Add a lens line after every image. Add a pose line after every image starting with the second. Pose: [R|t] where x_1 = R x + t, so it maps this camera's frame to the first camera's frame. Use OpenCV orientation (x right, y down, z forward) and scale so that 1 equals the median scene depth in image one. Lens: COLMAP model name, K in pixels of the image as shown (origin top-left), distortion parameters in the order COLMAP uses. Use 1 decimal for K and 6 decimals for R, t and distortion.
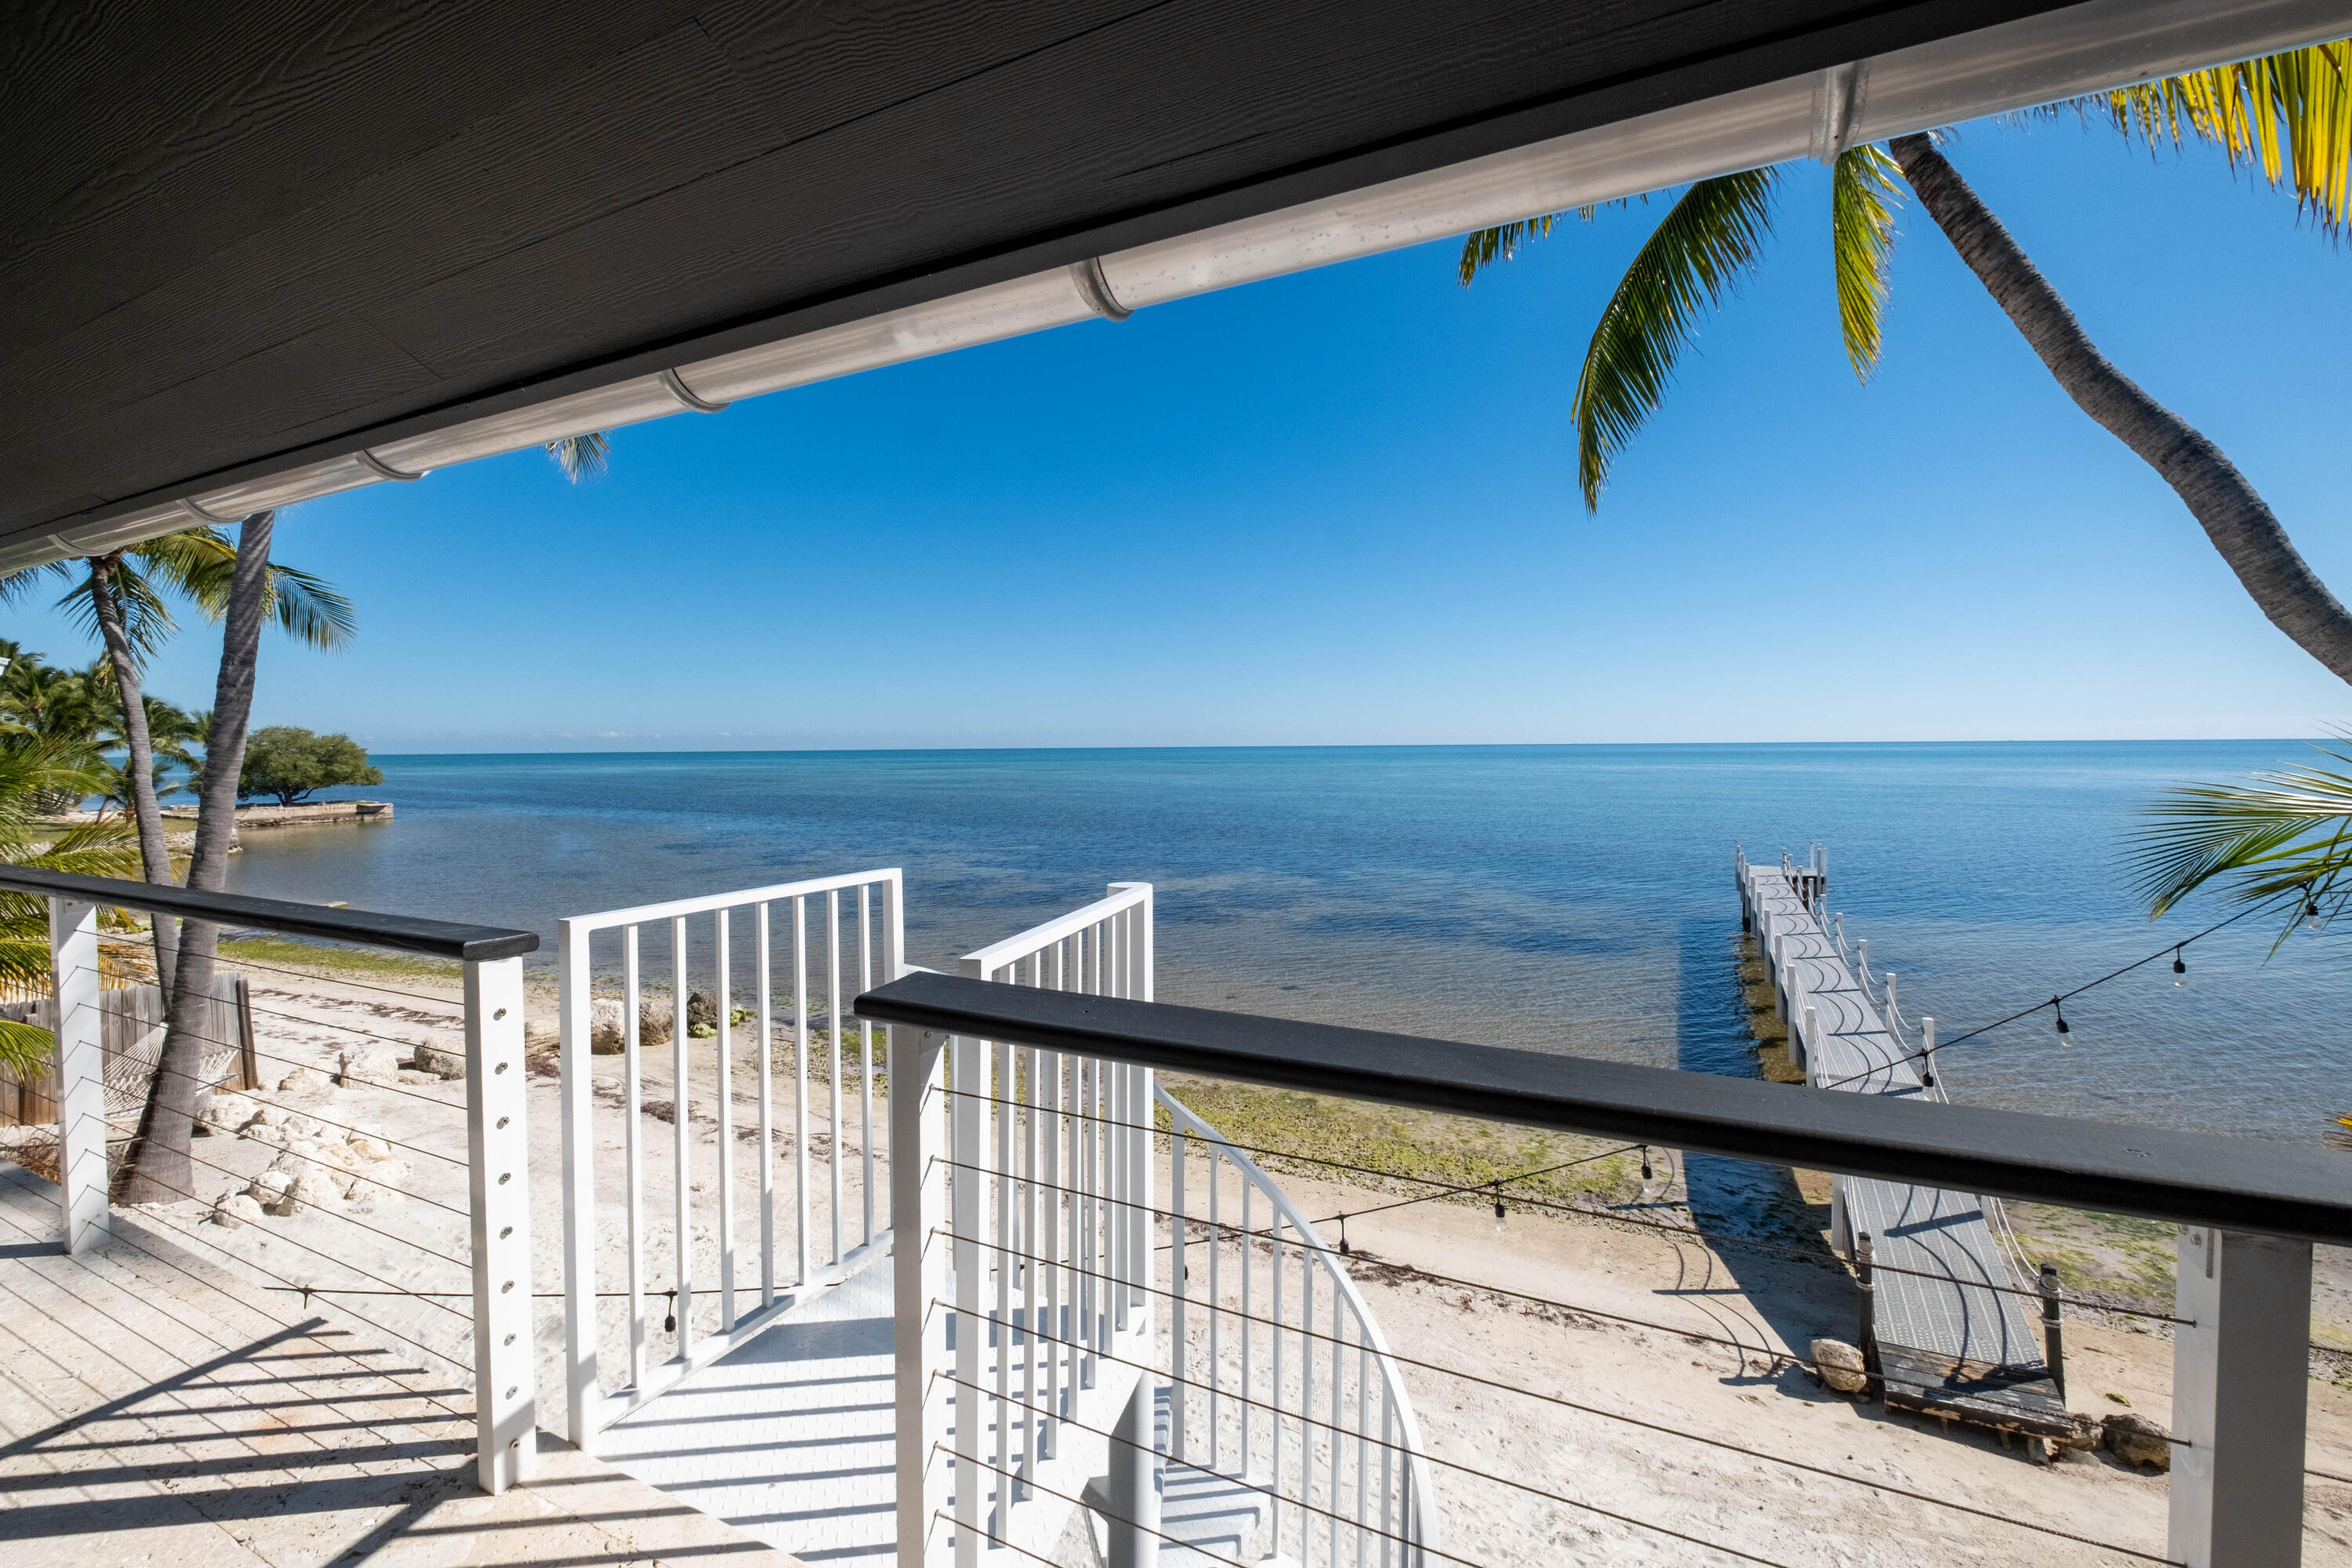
lens RADIAL K [[1029.7, 0, 1173.4], [0, 1029.7, 769.9], [0, 0, 1]] dist [-0.000862, -0.000212]
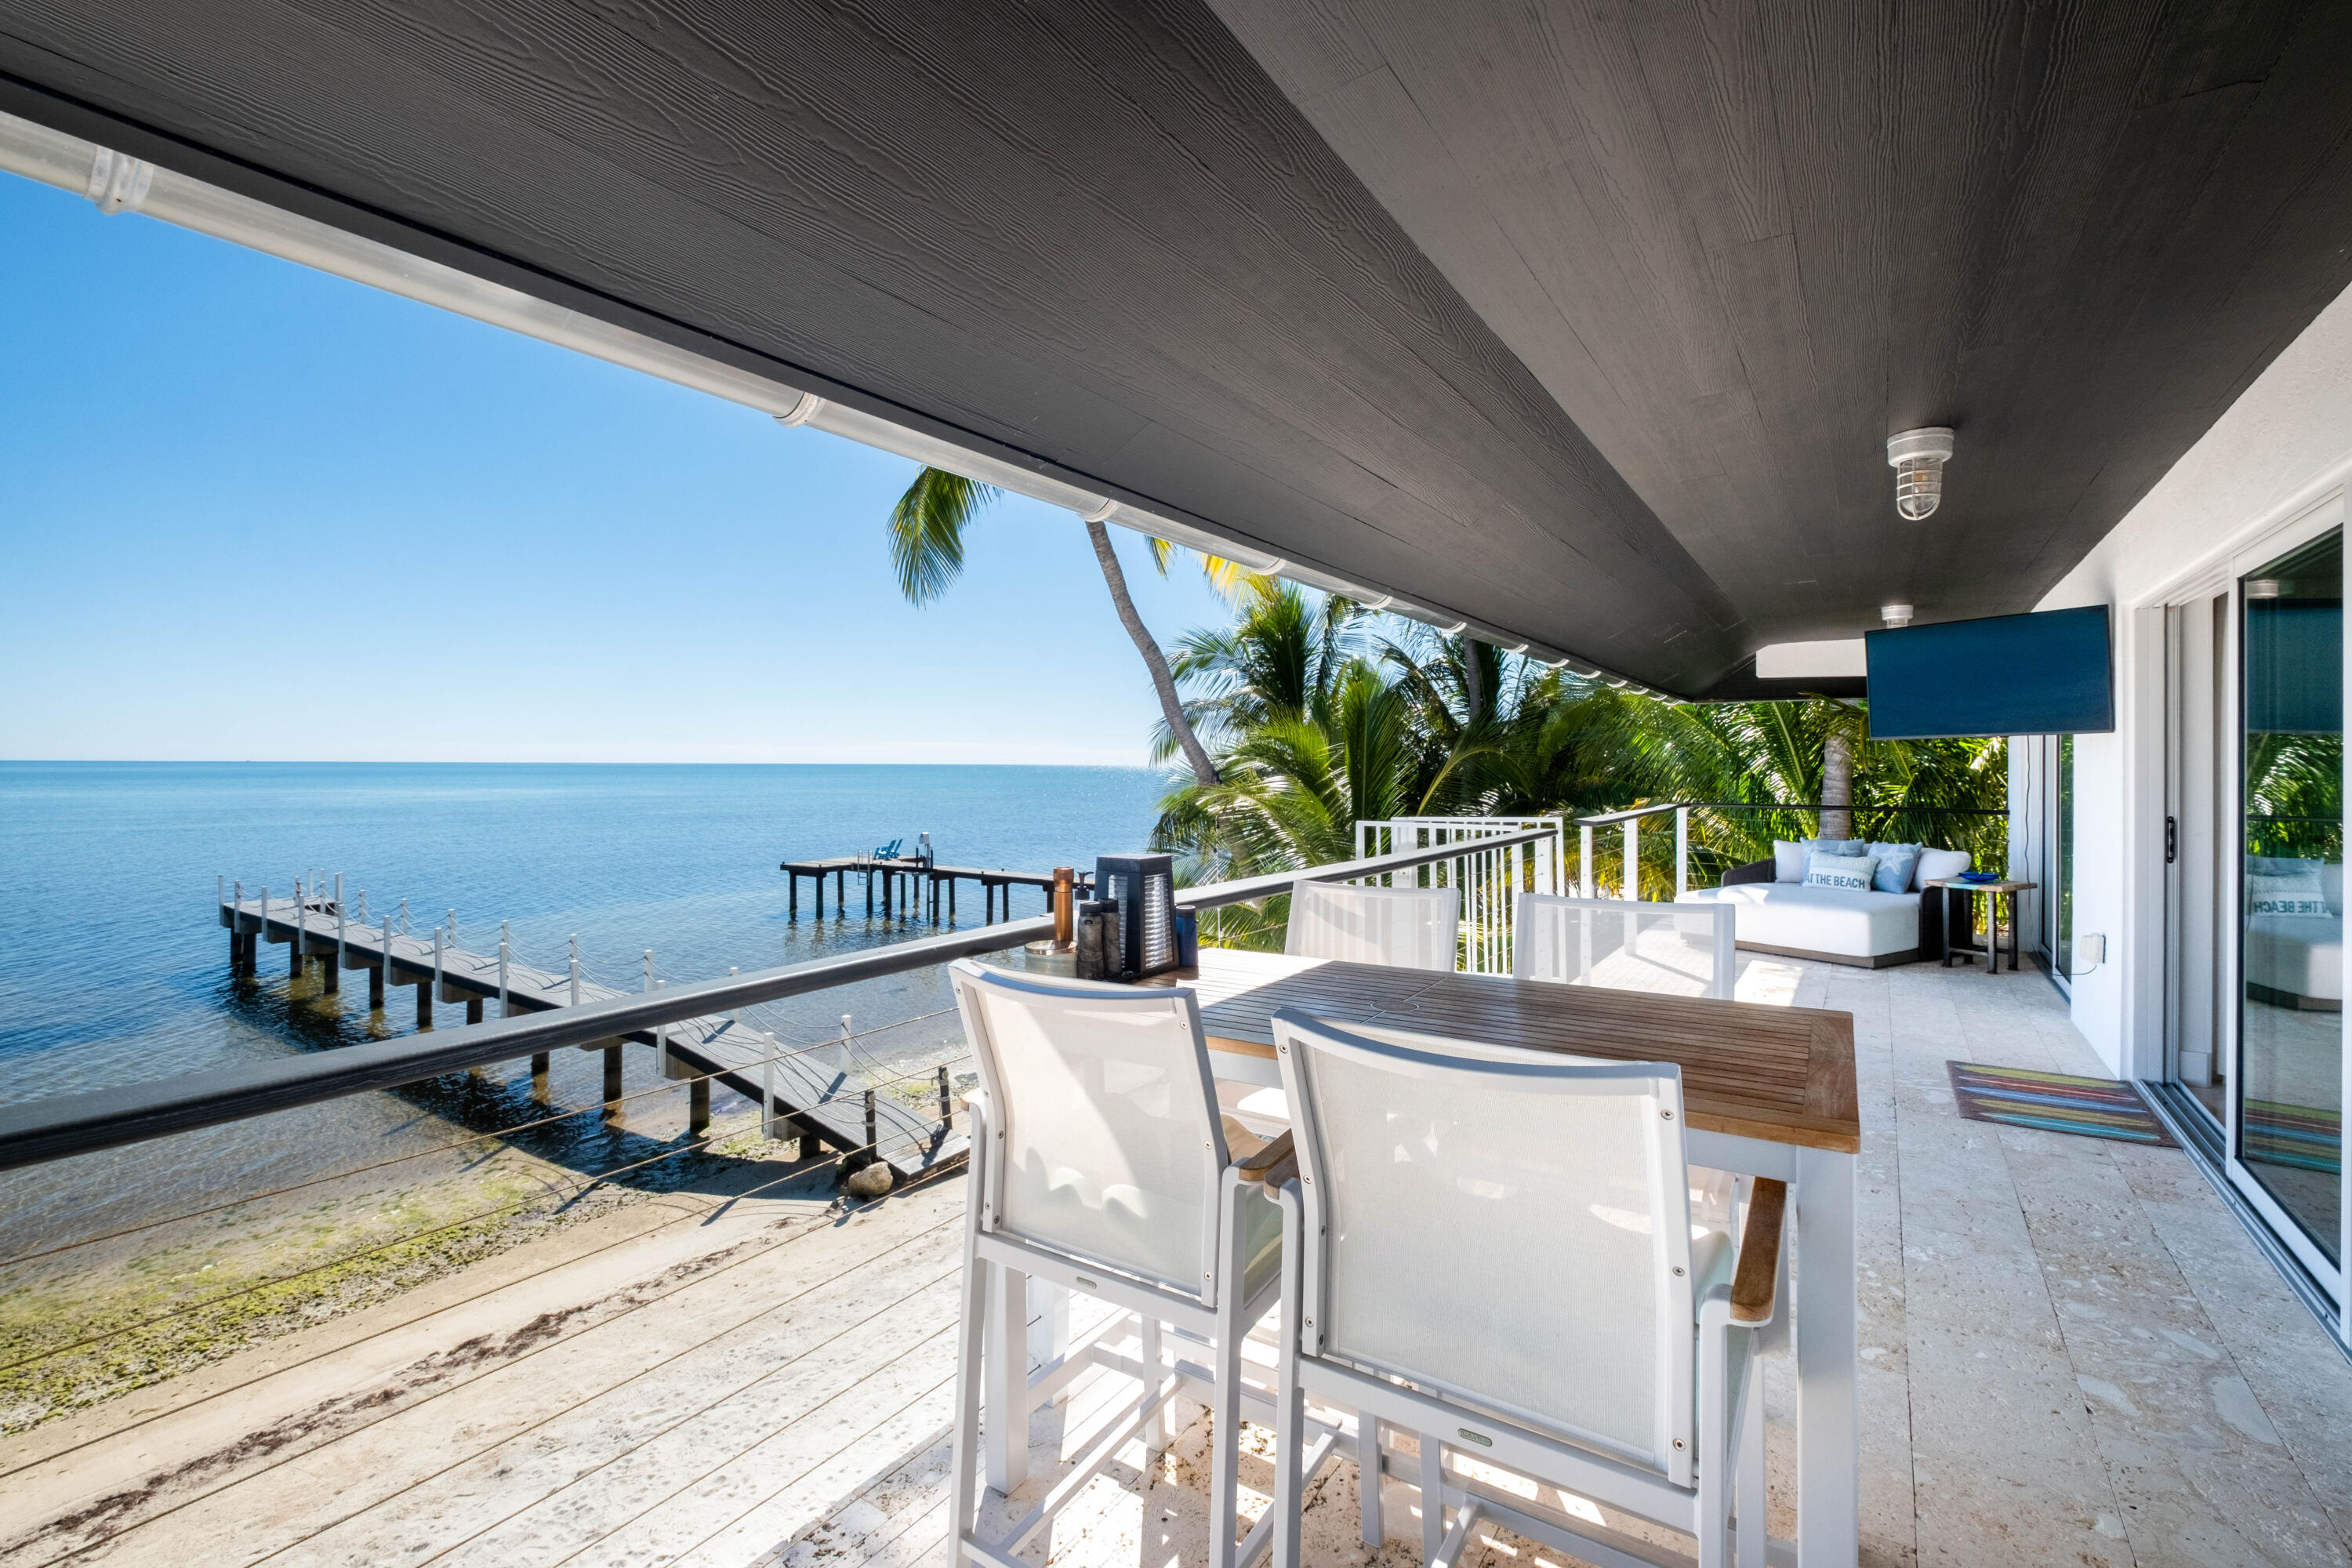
lens RADIAL K [[1029.7, 0, 1173.4], [0, 1029.7, 769.9], [0, 0, 1]] dist [-0.000862, -0.000212]
pose [[0.125618, 0.002772, 0.992075, -0.638673], [0.017999, 0.999825, -0.005073, -0.005364], [-0.991915, 0.018494, 0.125546, 0.294784]]
